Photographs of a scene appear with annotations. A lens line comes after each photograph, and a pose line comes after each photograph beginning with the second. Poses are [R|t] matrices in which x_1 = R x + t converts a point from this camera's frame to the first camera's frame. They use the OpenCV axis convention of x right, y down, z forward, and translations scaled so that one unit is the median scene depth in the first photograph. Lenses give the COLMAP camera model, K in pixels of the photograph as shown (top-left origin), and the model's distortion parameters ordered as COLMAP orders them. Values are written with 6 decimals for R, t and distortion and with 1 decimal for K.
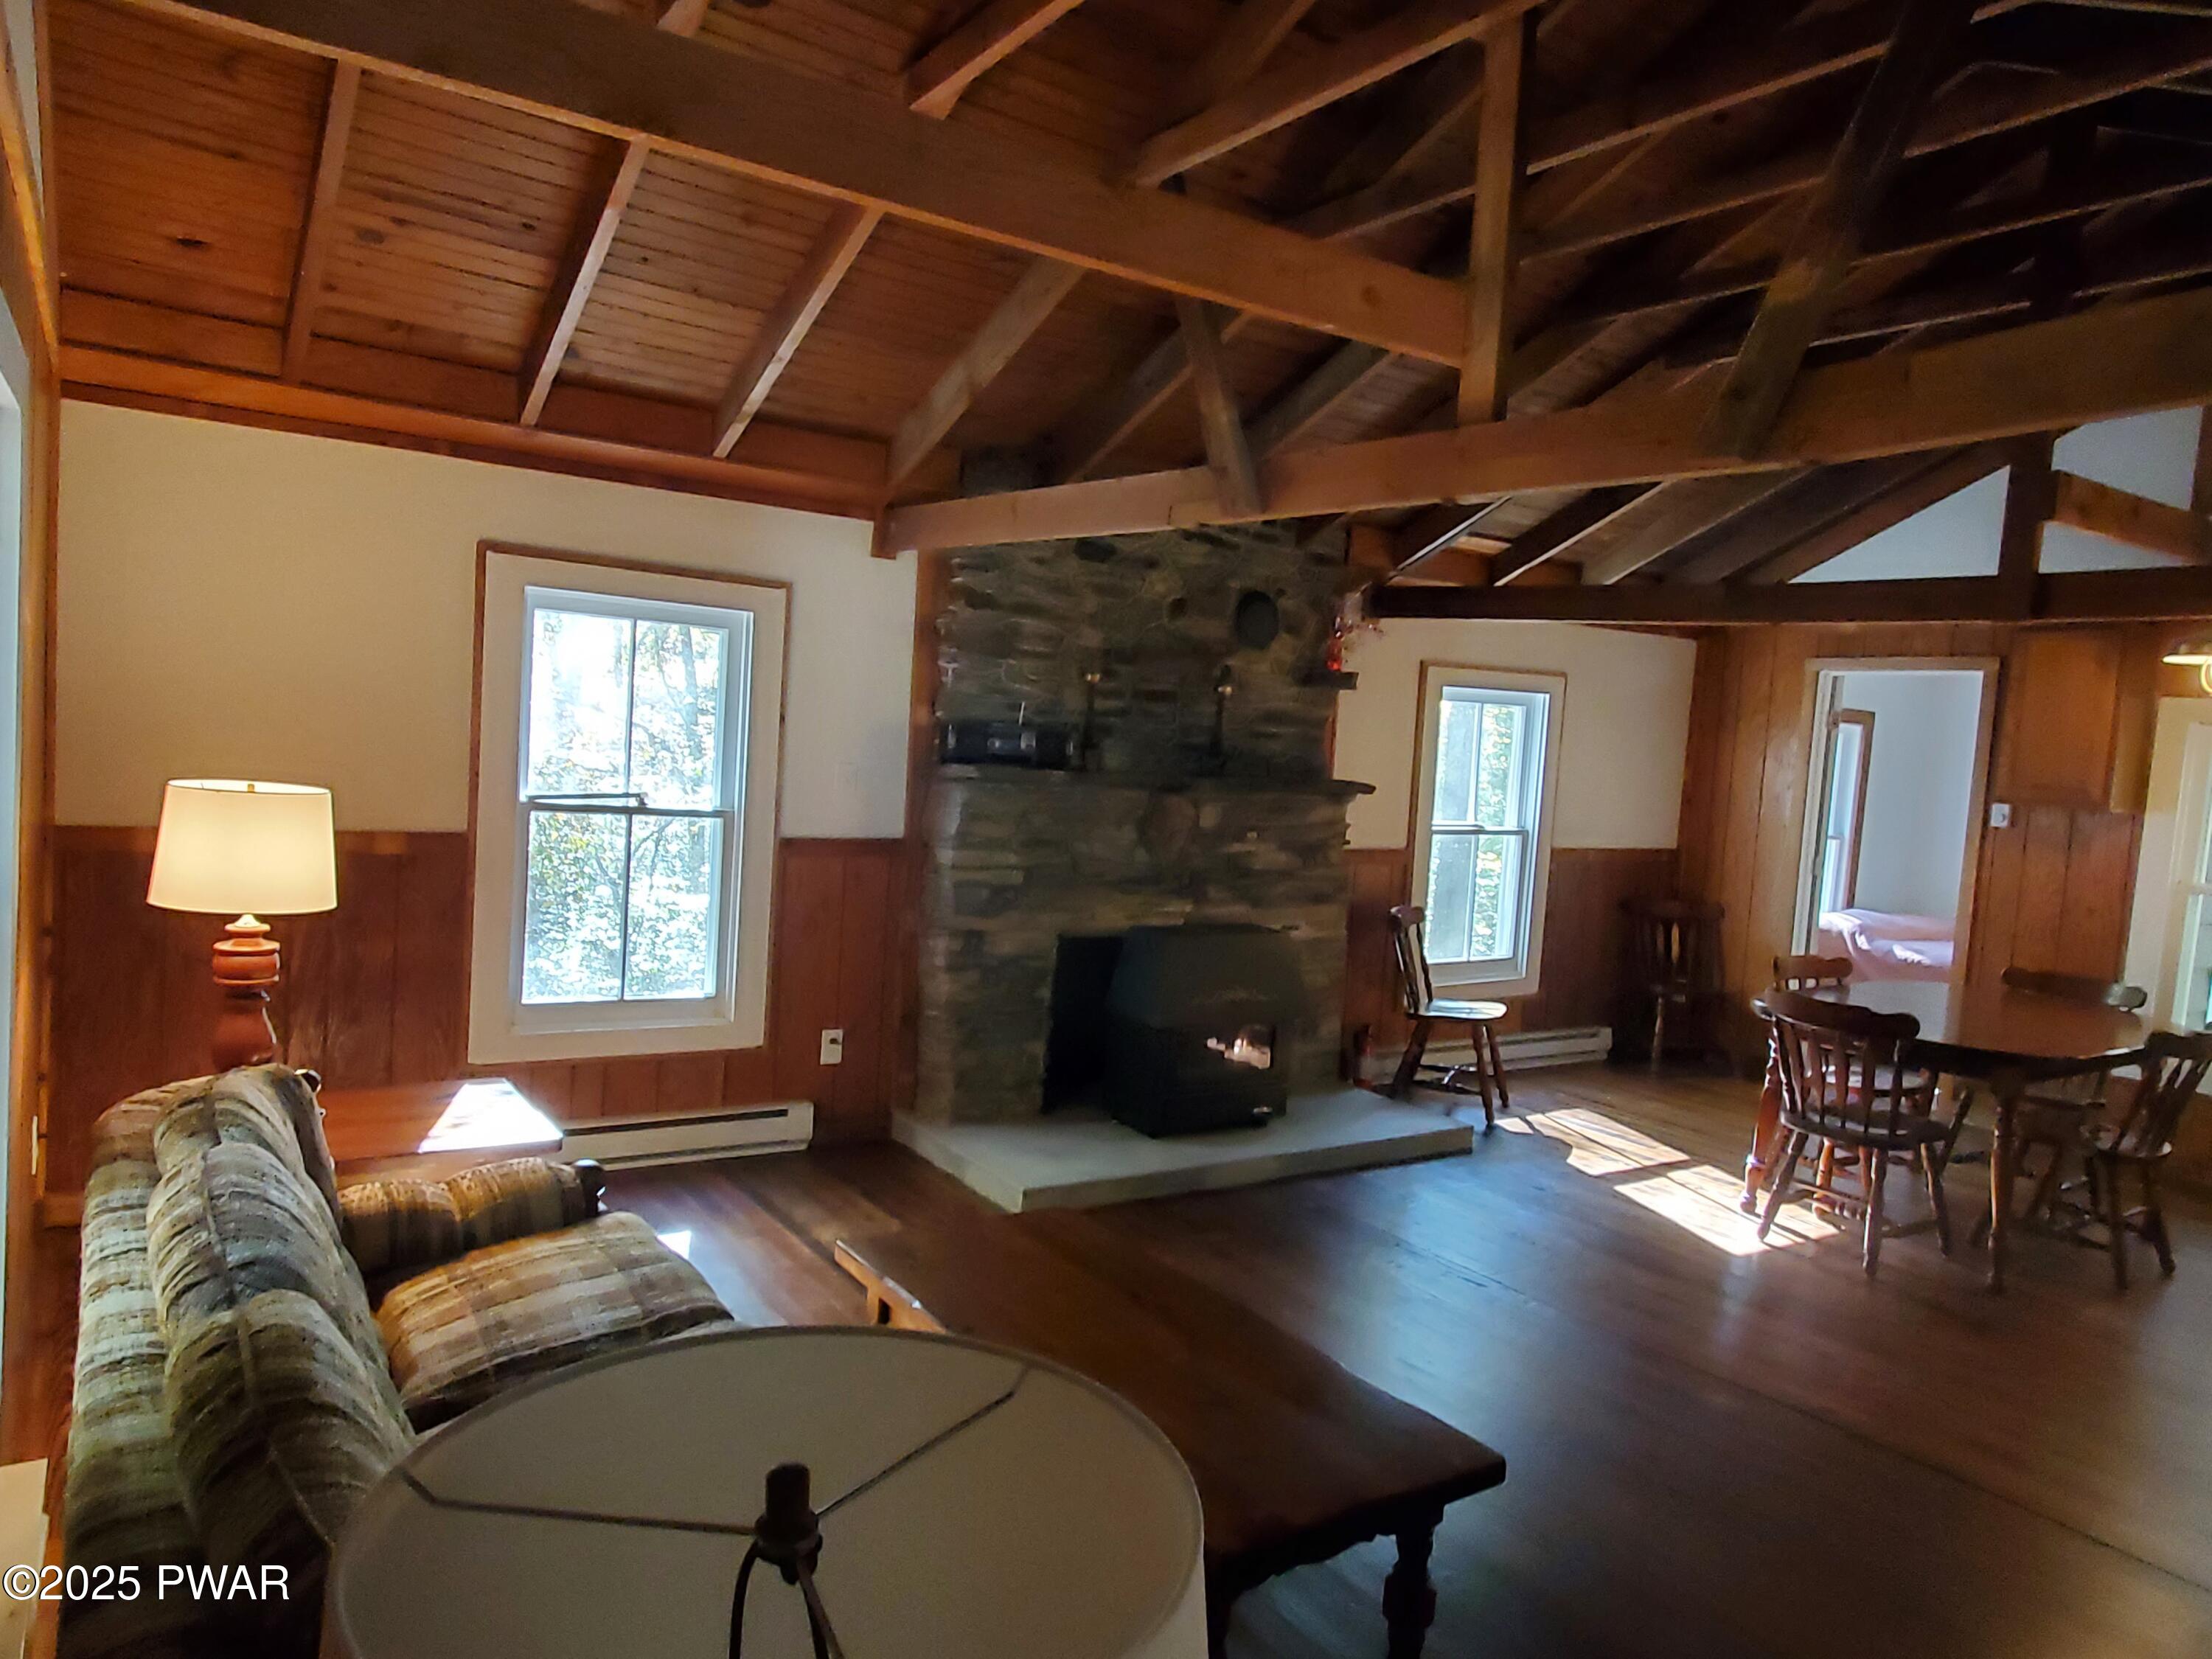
lens RADIAL K [[1461.5, 0, 1106.7], [0, 1461.5, 842.0], [0, 0, 1]] dist [0.006457, 0.006314]
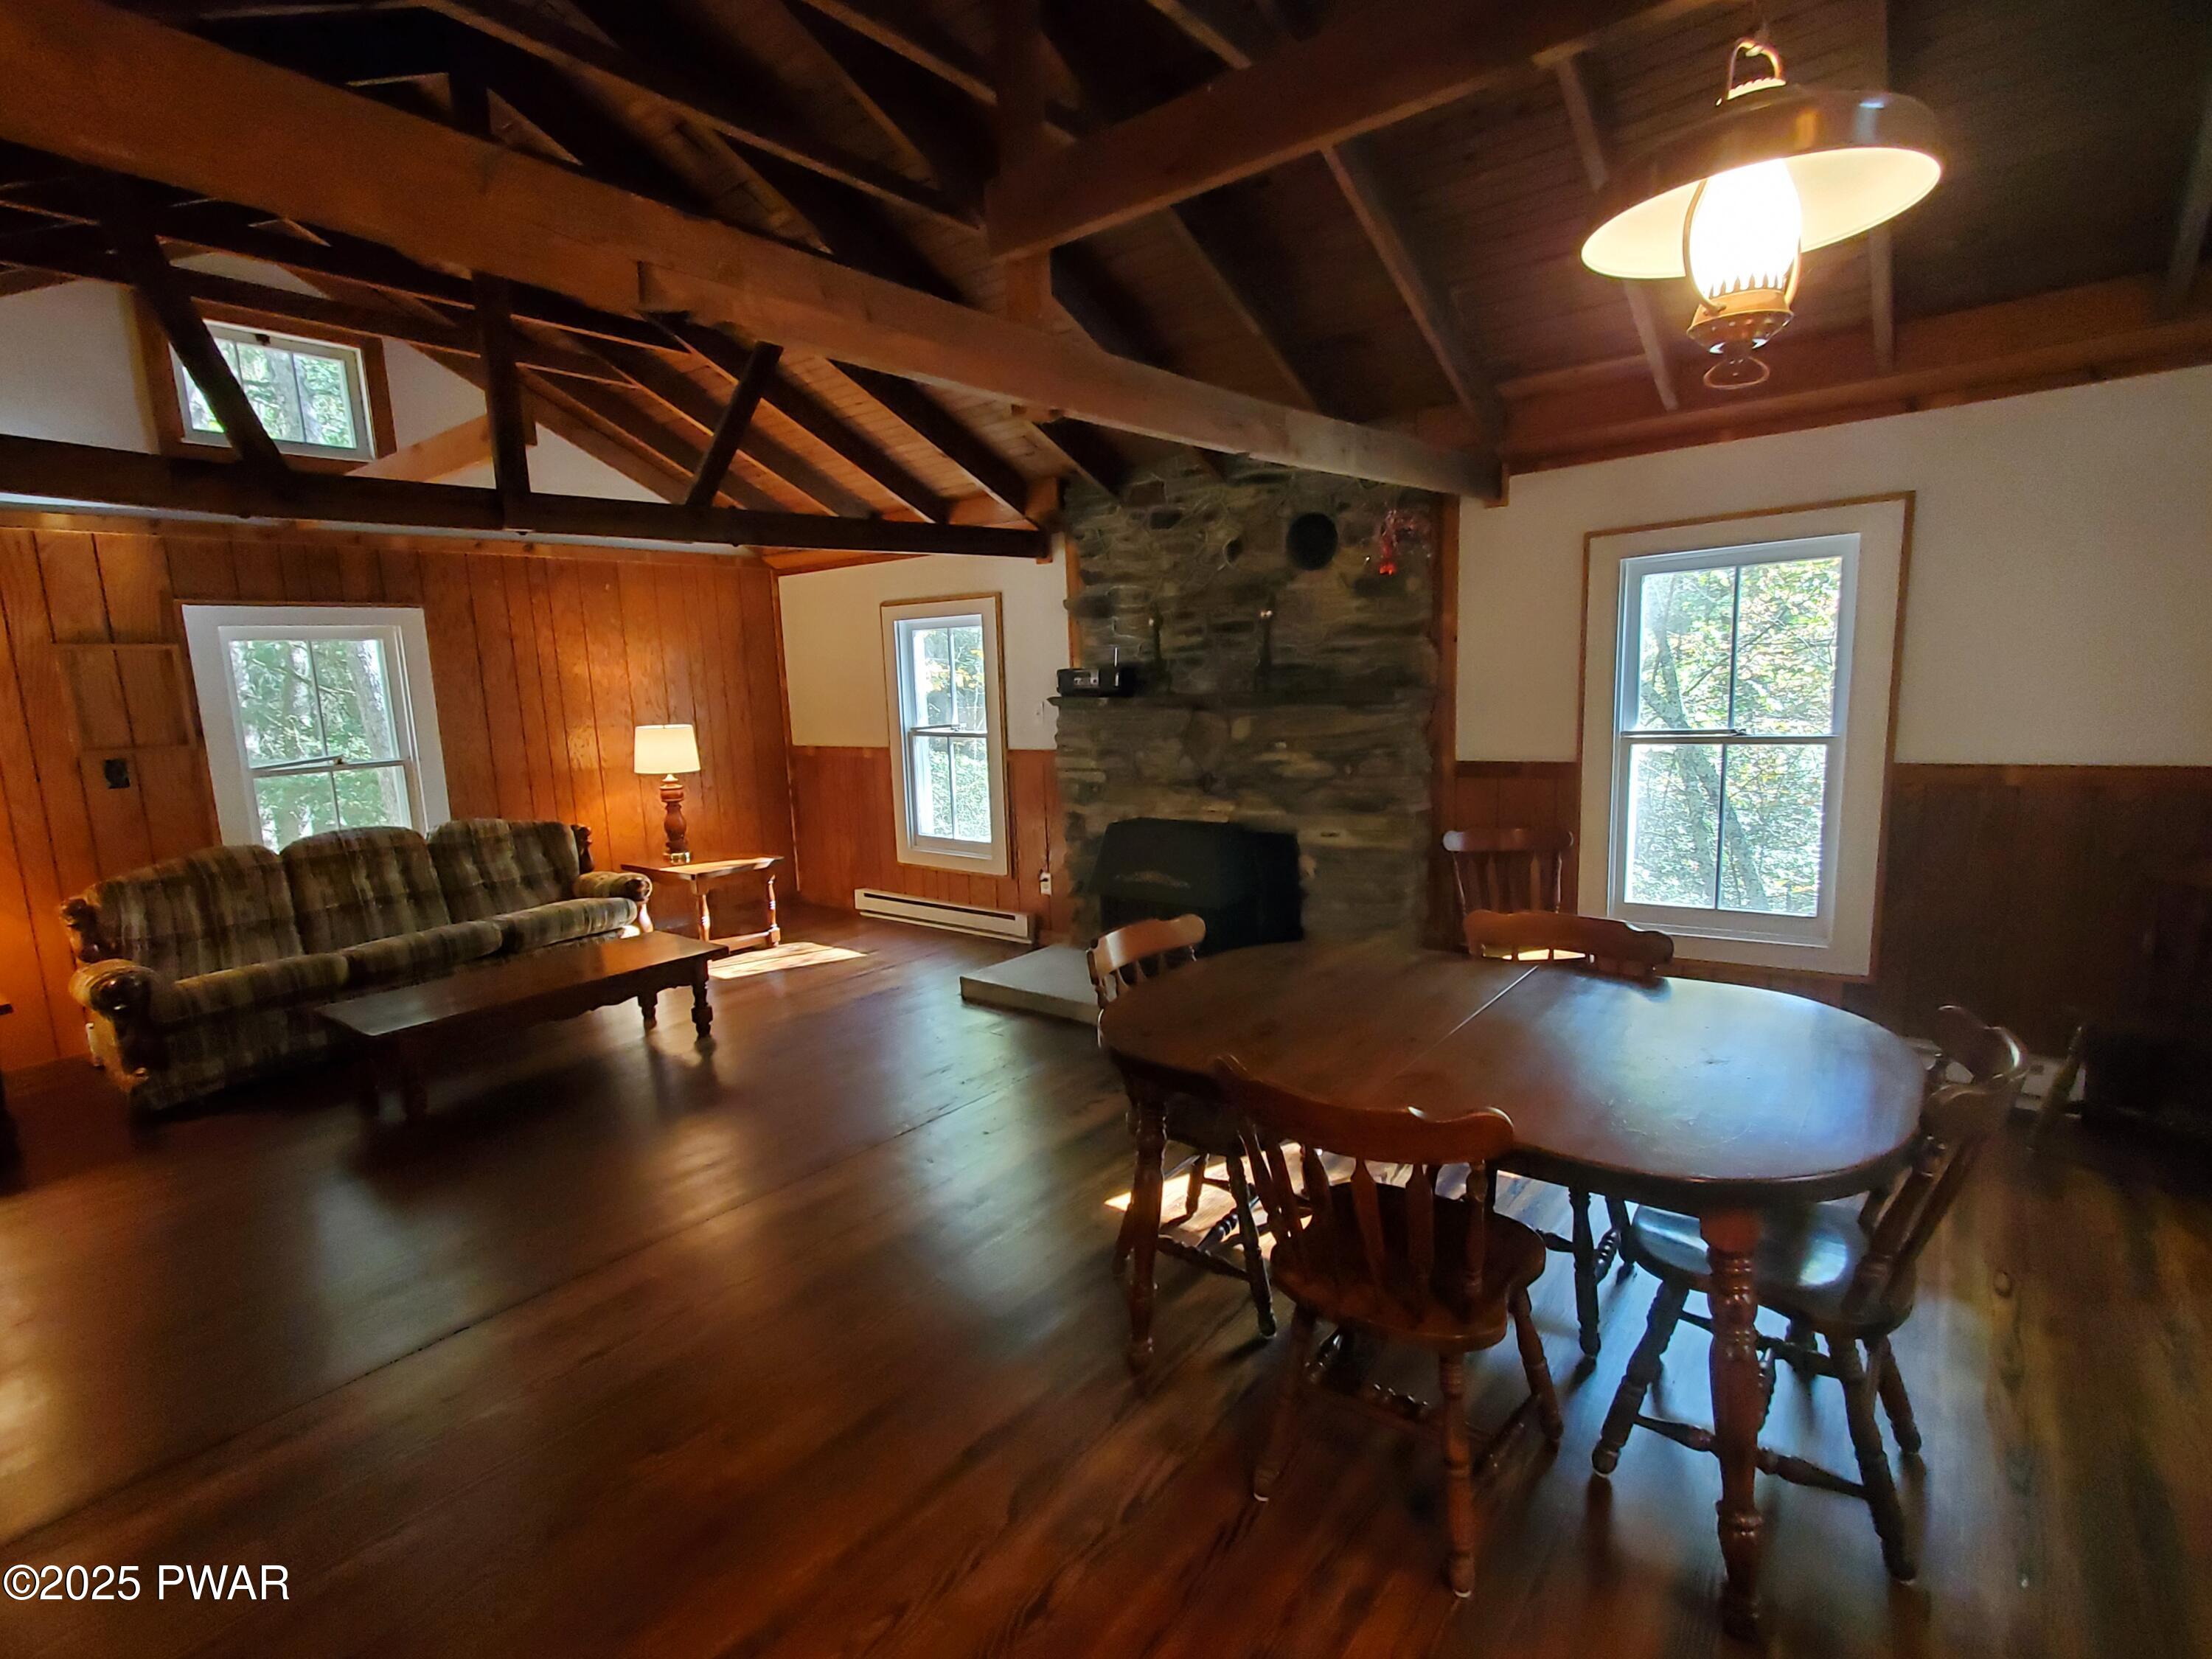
lens RADIAL K [[1076.4, 0, 1106.0], [0, 1076.4, 829.5], [0, 0, 1]] dist [0.008834, 0.000355]
pose [[0.301742, 0.056877, -0.951692, 0.871685], [-0.016185, 0.998381, 0.054535, 0.017294], [0.953252, -0.001052, 0.302174, 0.670704]]
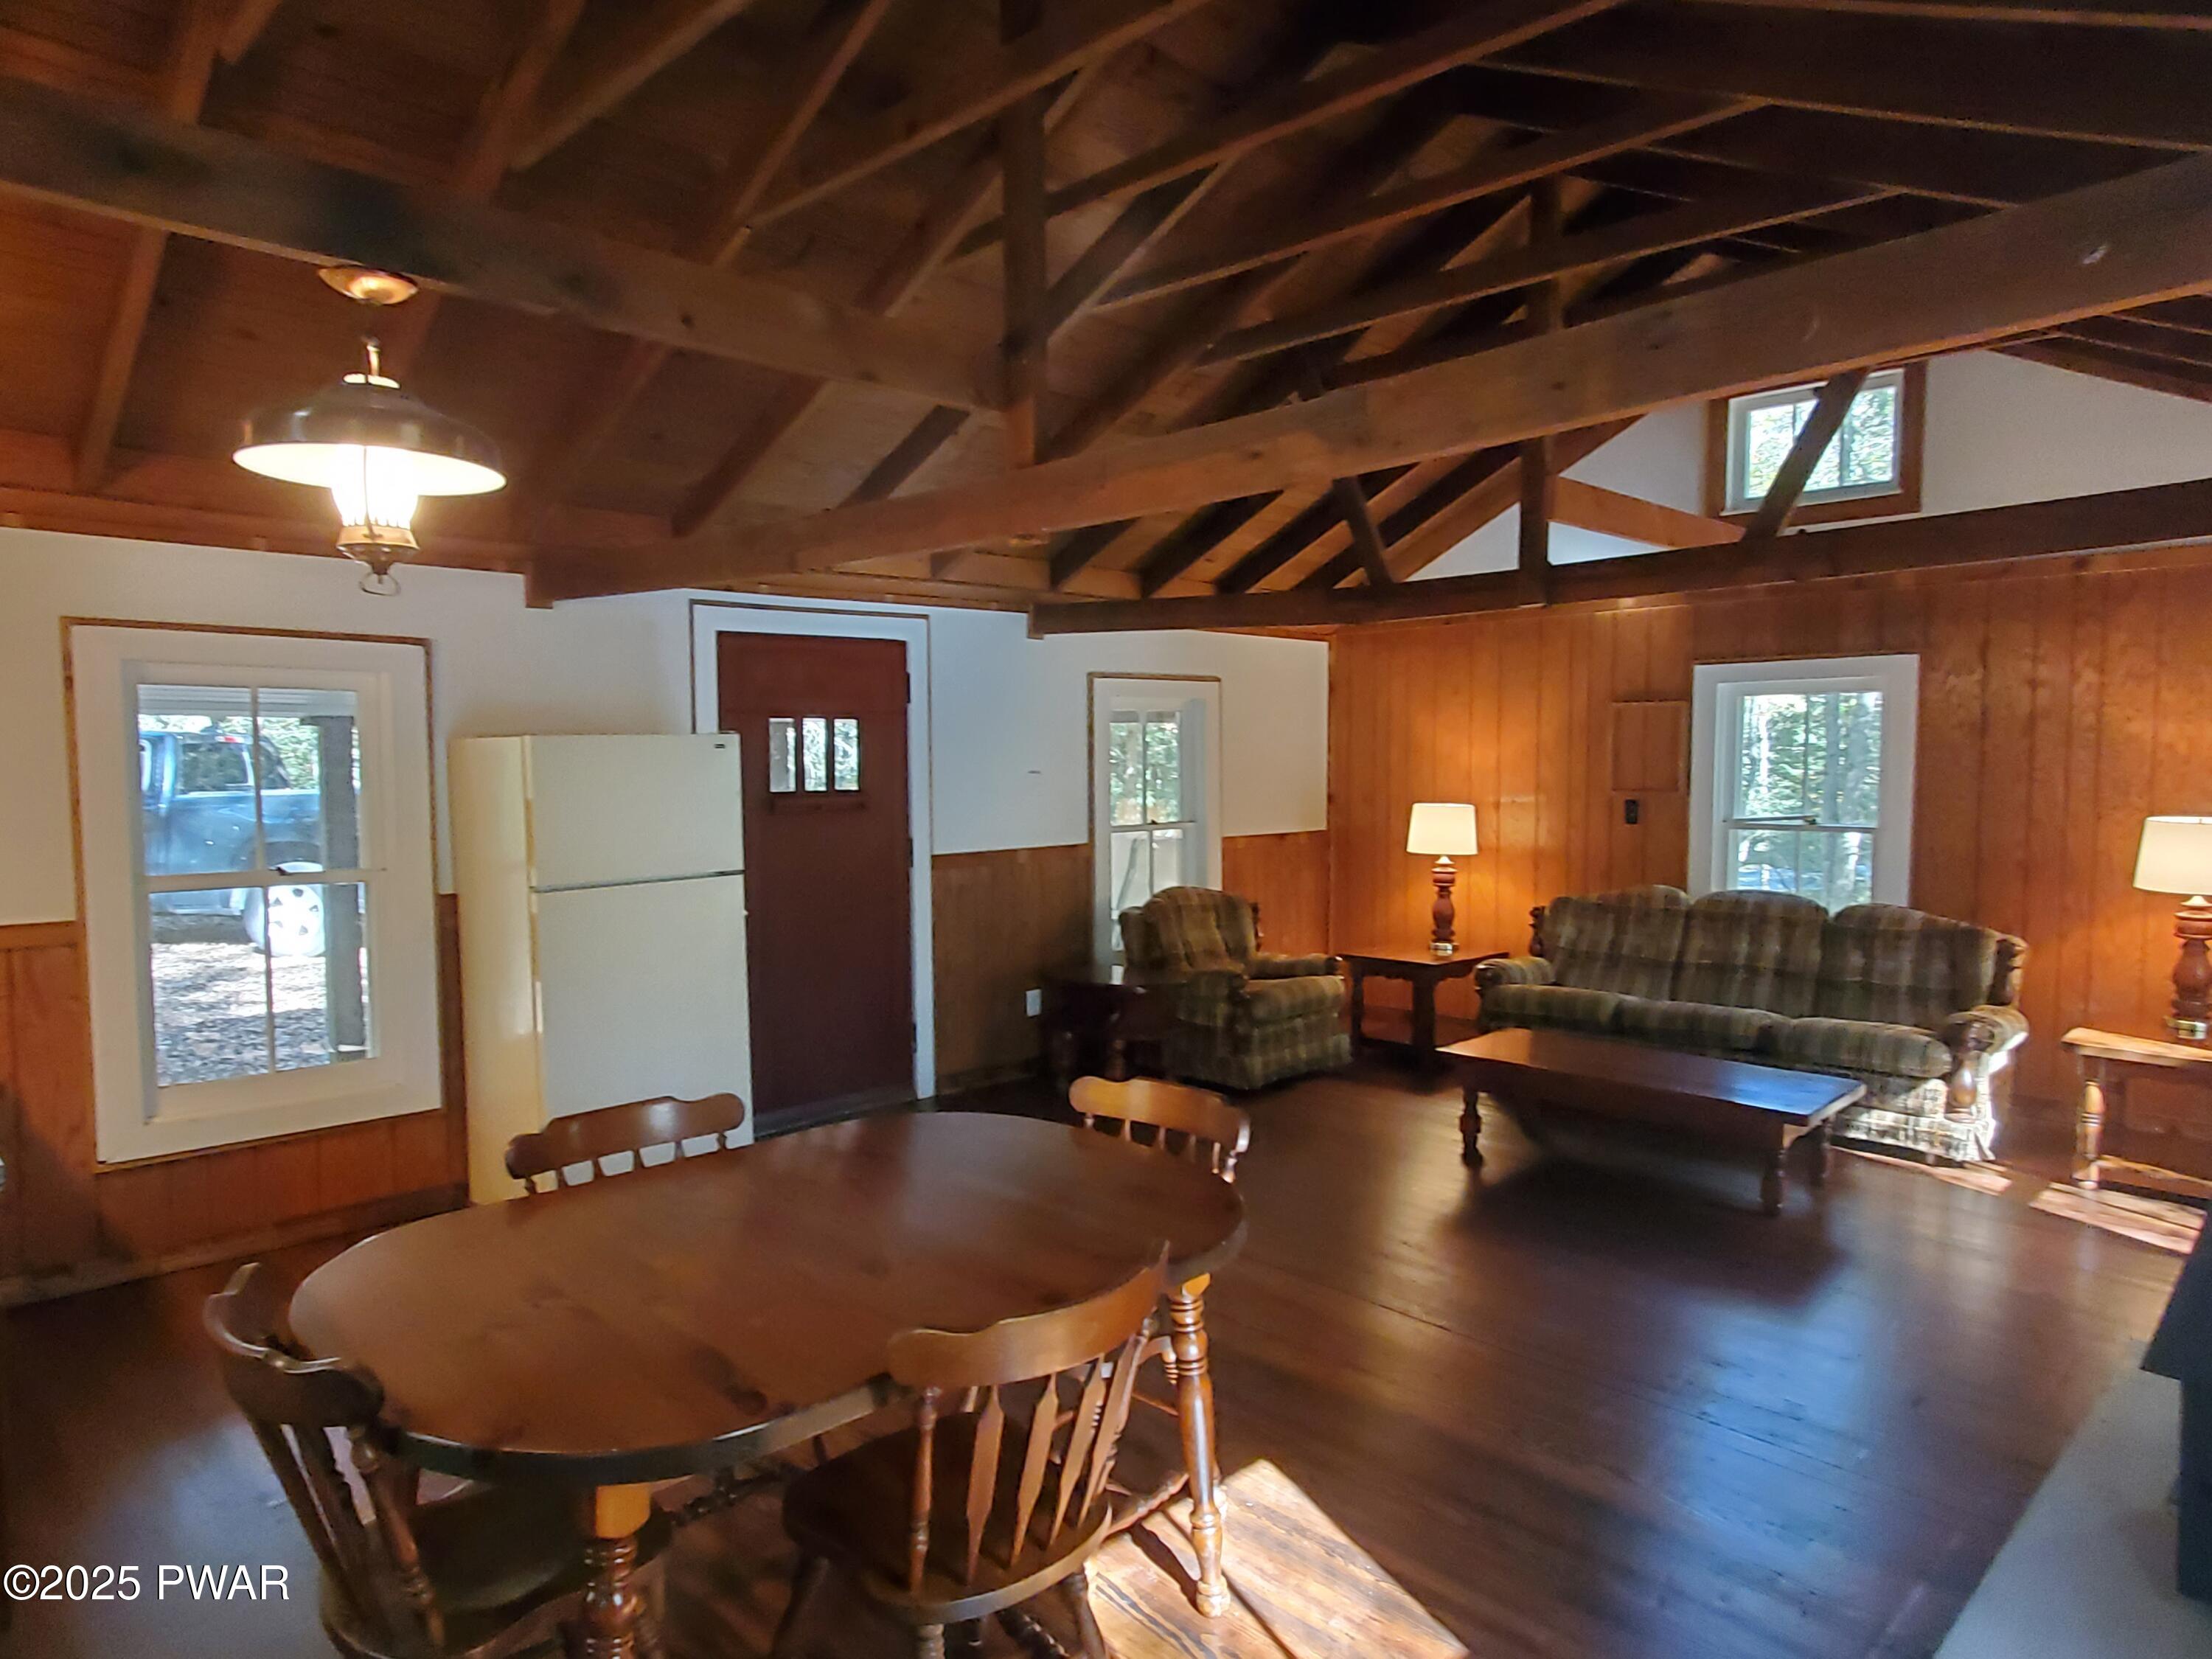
lens RADIAL K [[1371.7, 0, 1109.2], [0, 1371.7, 845.0], [0, 0, 1]] dist [0.006543, 0.001353]
pose [[-0.981217, -0.051195, -0.185988, 0.536086], [-0.078016, 0.987089, 0.139885, -0.075293], [0.176426, 0.151768, -0.972543, 1.325799]]
